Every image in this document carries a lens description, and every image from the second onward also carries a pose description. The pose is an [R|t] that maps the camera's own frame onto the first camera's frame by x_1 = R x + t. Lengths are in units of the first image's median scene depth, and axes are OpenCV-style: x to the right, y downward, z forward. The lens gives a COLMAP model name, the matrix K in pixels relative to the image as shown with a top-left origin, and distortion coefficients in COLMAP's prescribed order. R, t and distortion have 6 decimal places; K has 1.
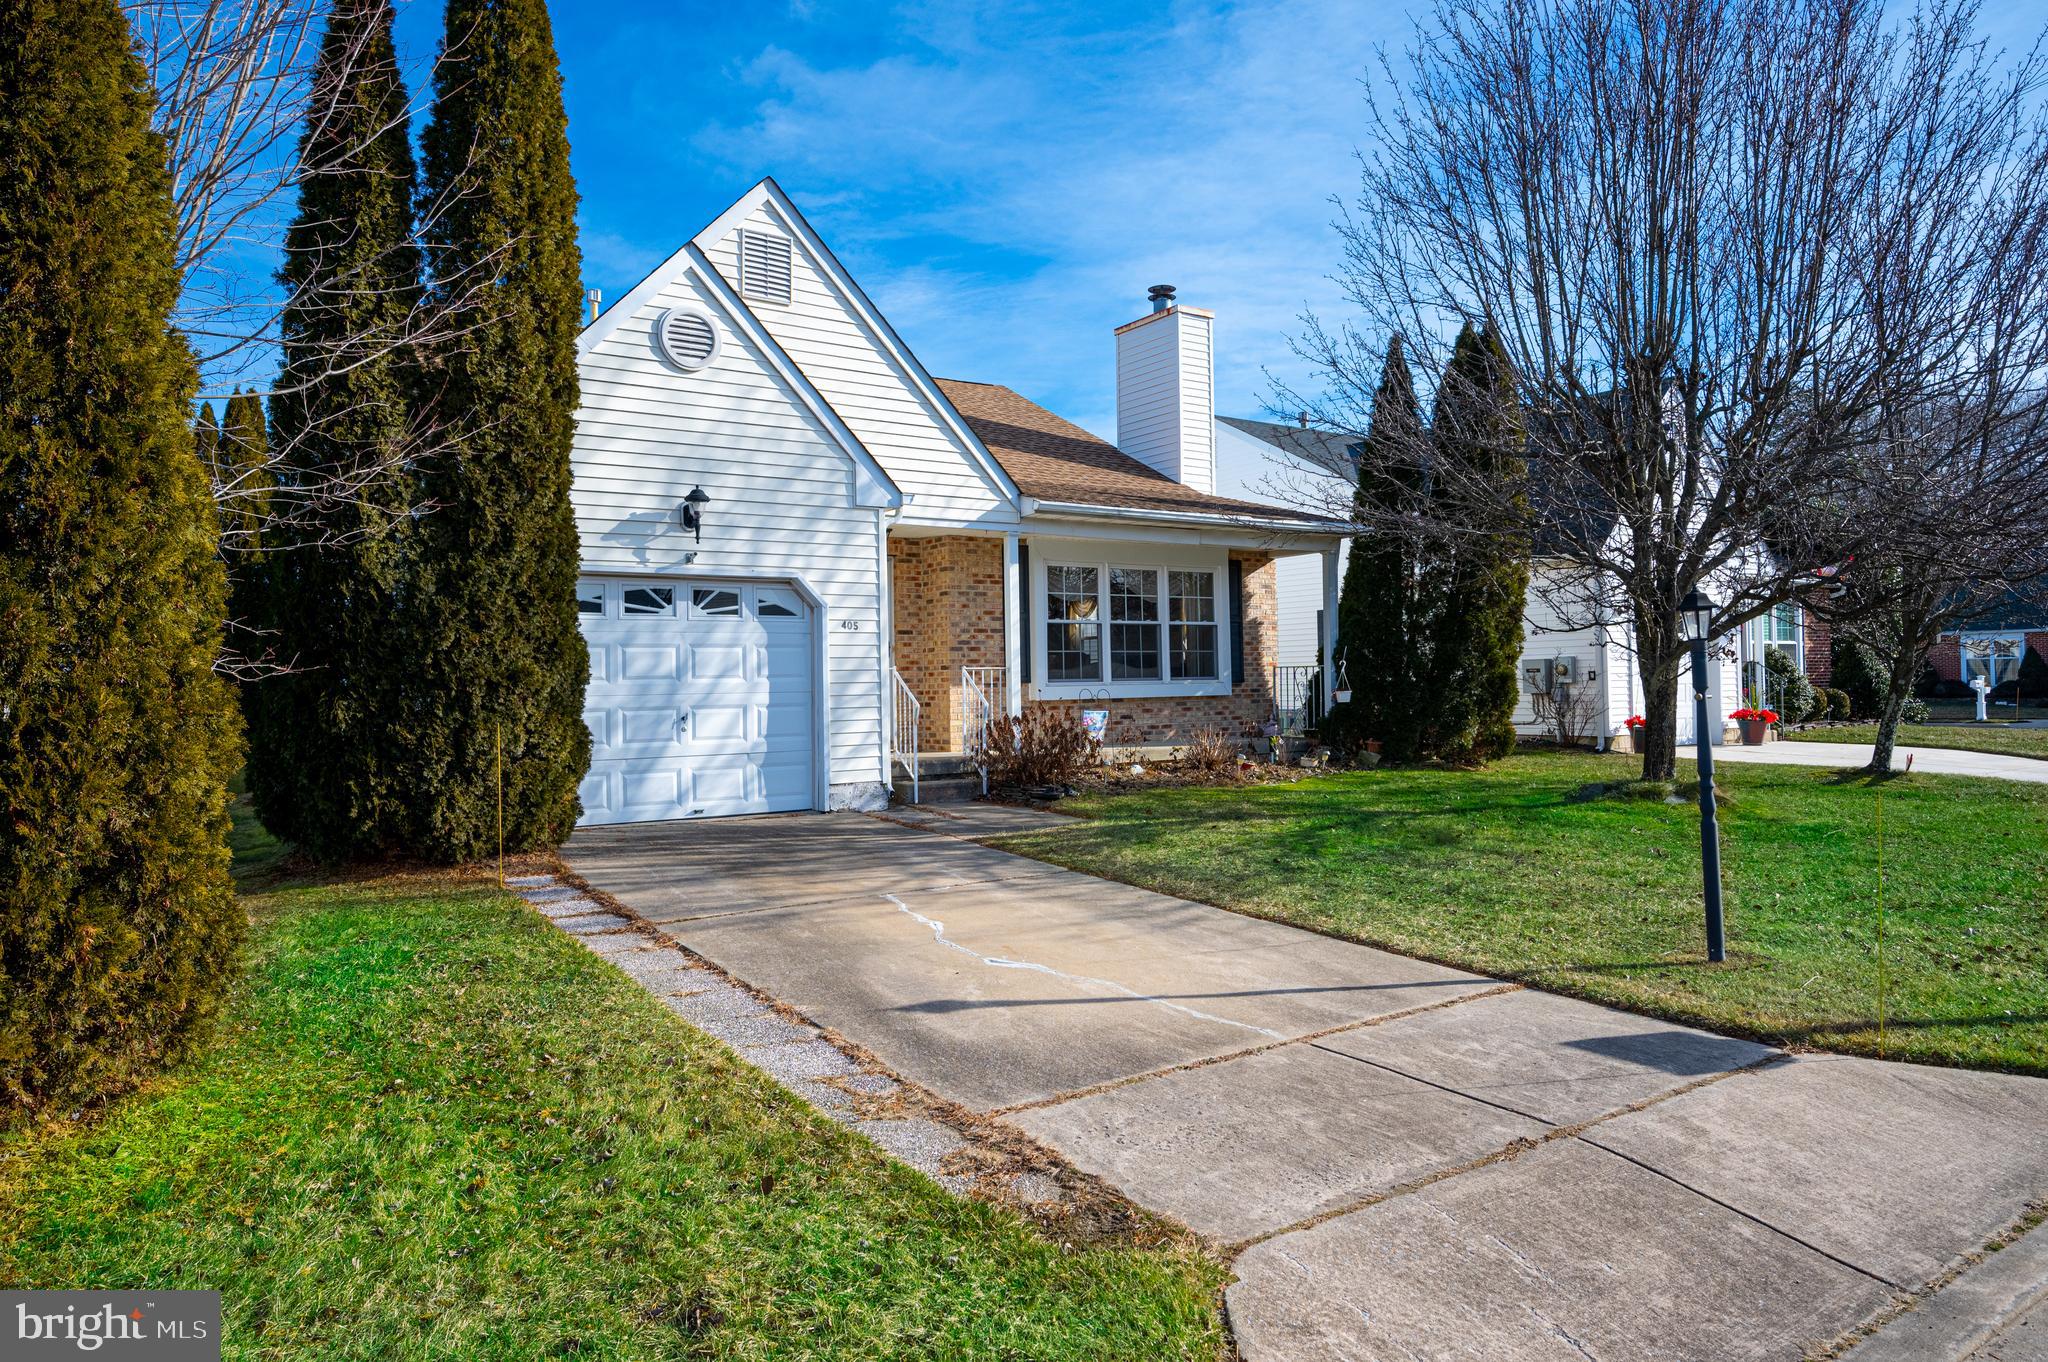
lens RADIAL K [[1246.4, 0, 1022.3], [0, 1246.4, 610.4], [0, 0, 1]] dist [0.001938, -0.000870]
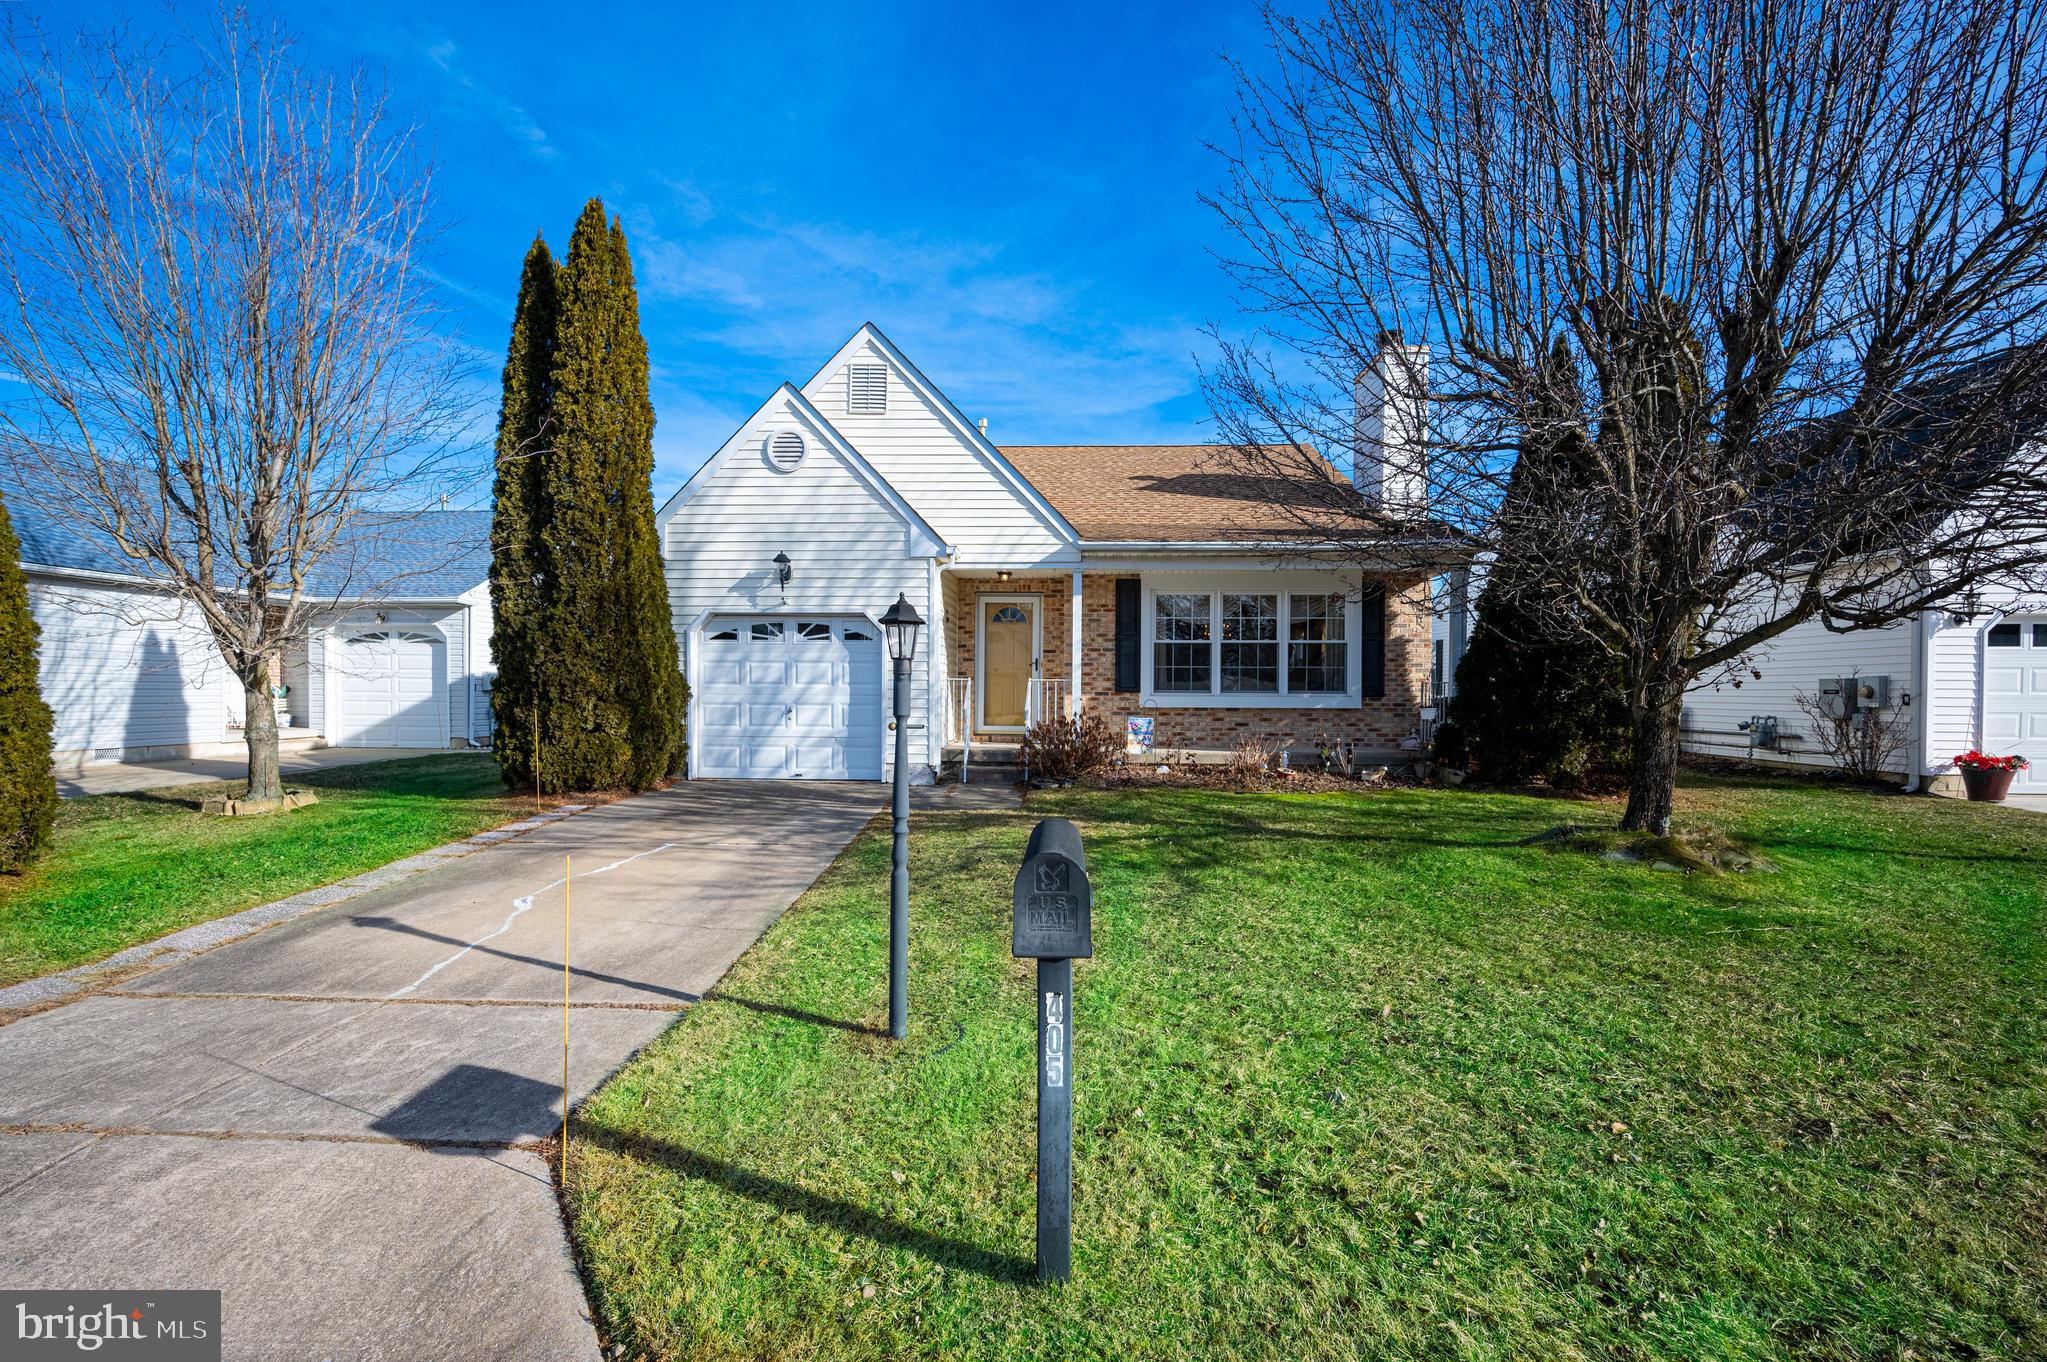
lens RADIAL K [[872.8, 0, 1023.5], [0, 872.8, 681.0], [0, 0, 1]] dist [-0.002712, -0.000304]
pose [[0.804988, 0.016041, -0.593074, 0.513851], [0.015088, 0.998758, 0.047492, 0.006014], [0.593099, -0.047179, 0.803746, 0.307630]]
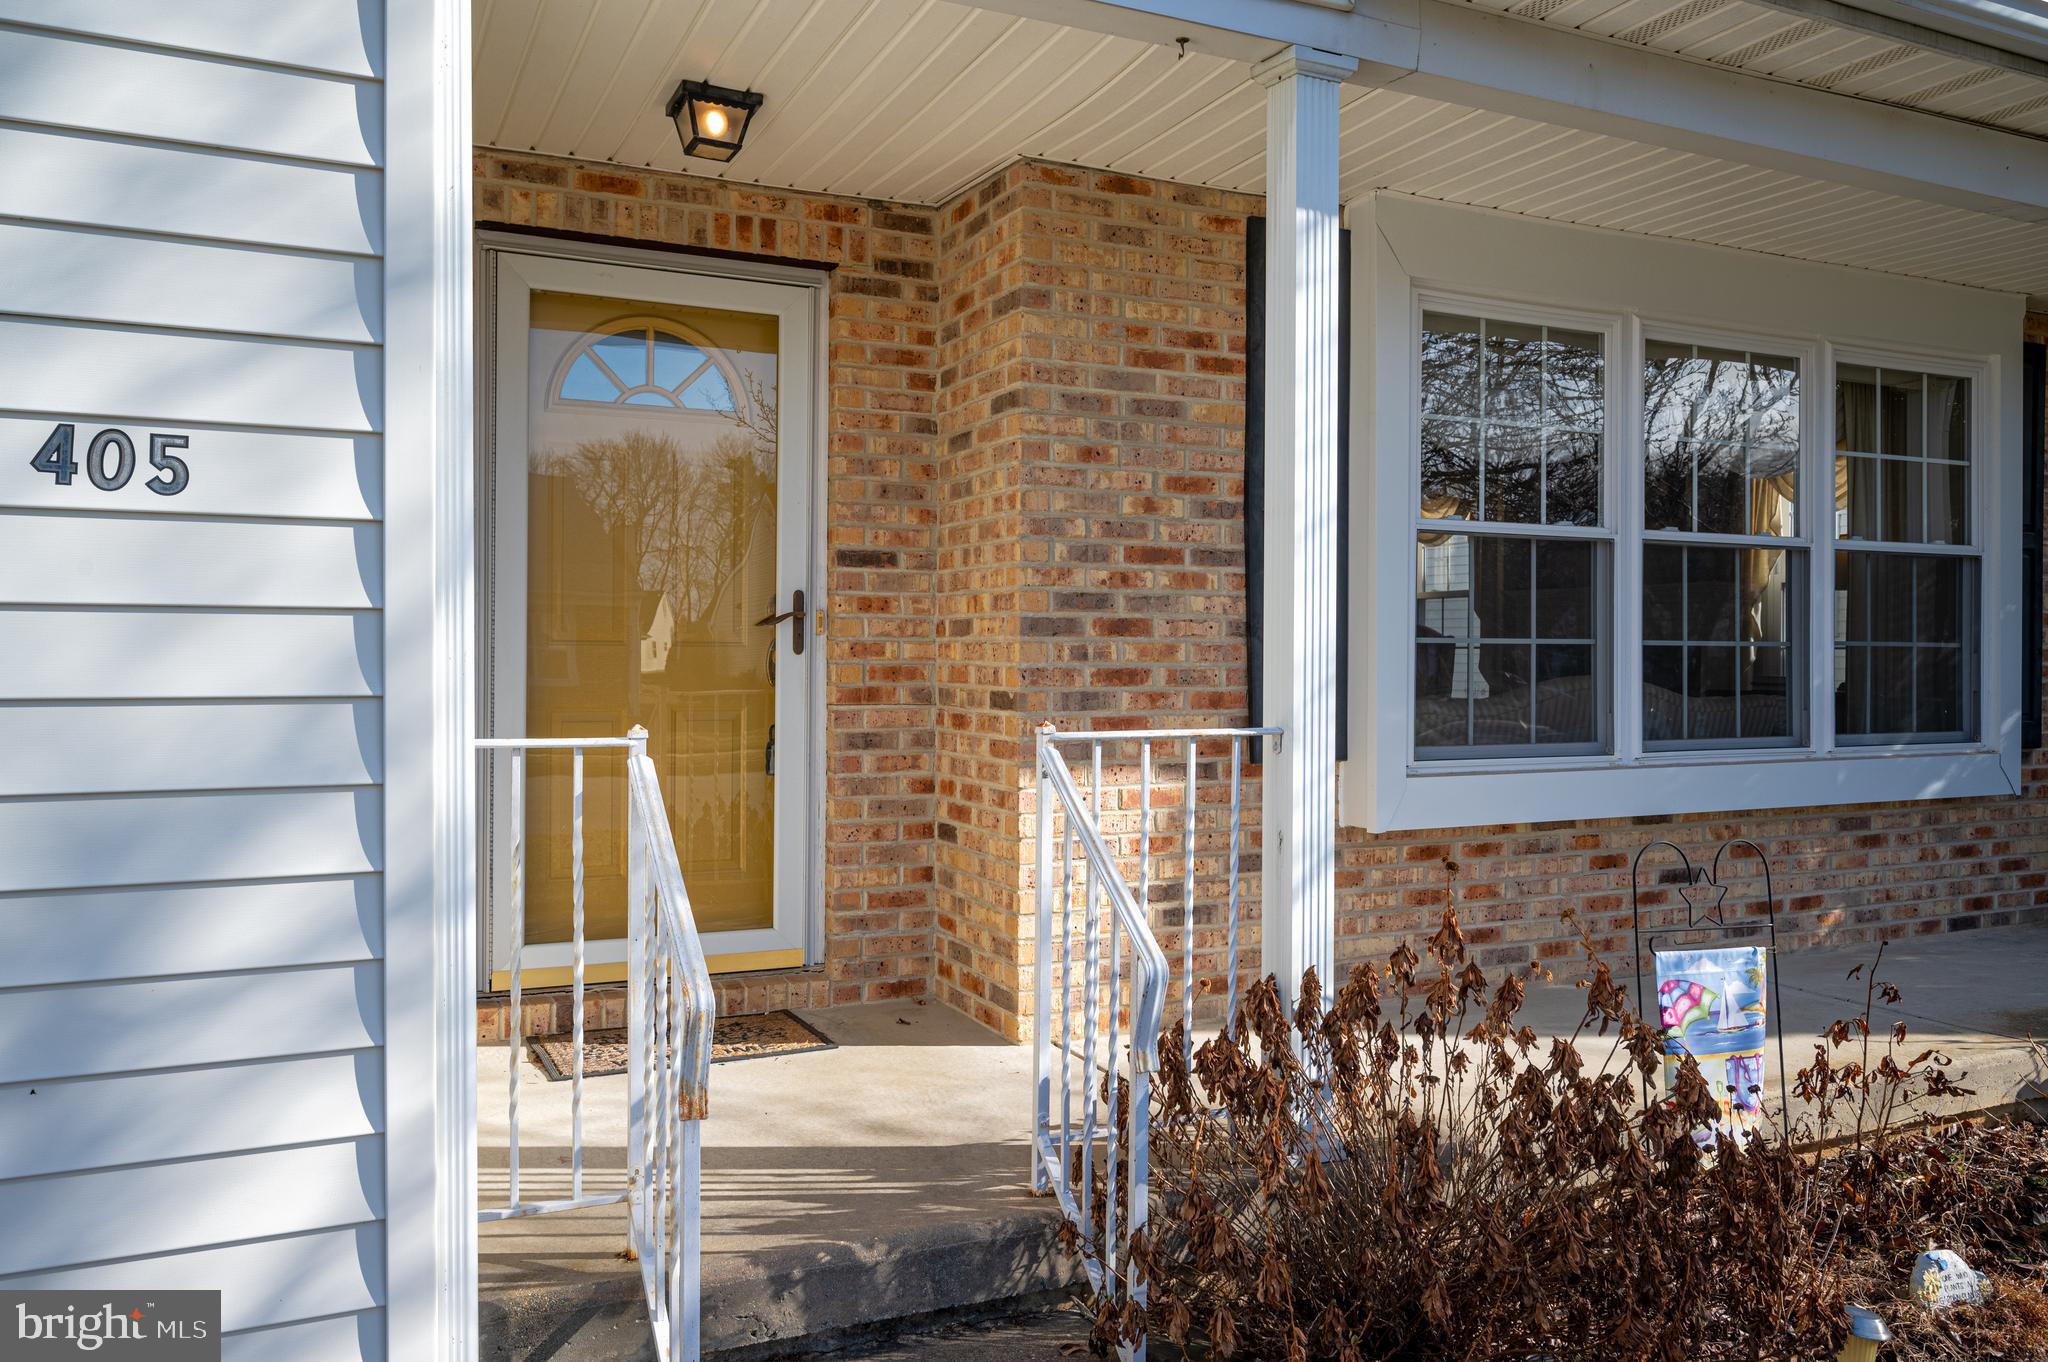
lens RADIAL K [[1448.2, 0, 1022.8], [0, 1448.2, 616.1], [0, 0, 1]] dist [0.000432, -0.000005]
pose [[0.987663, 0.024690, -0.154636, -0.016881], [-0.017252, 0.998637, 0.049262, 0.017566], [0.155642, -0.045987, 0.986743, 0.852347]]
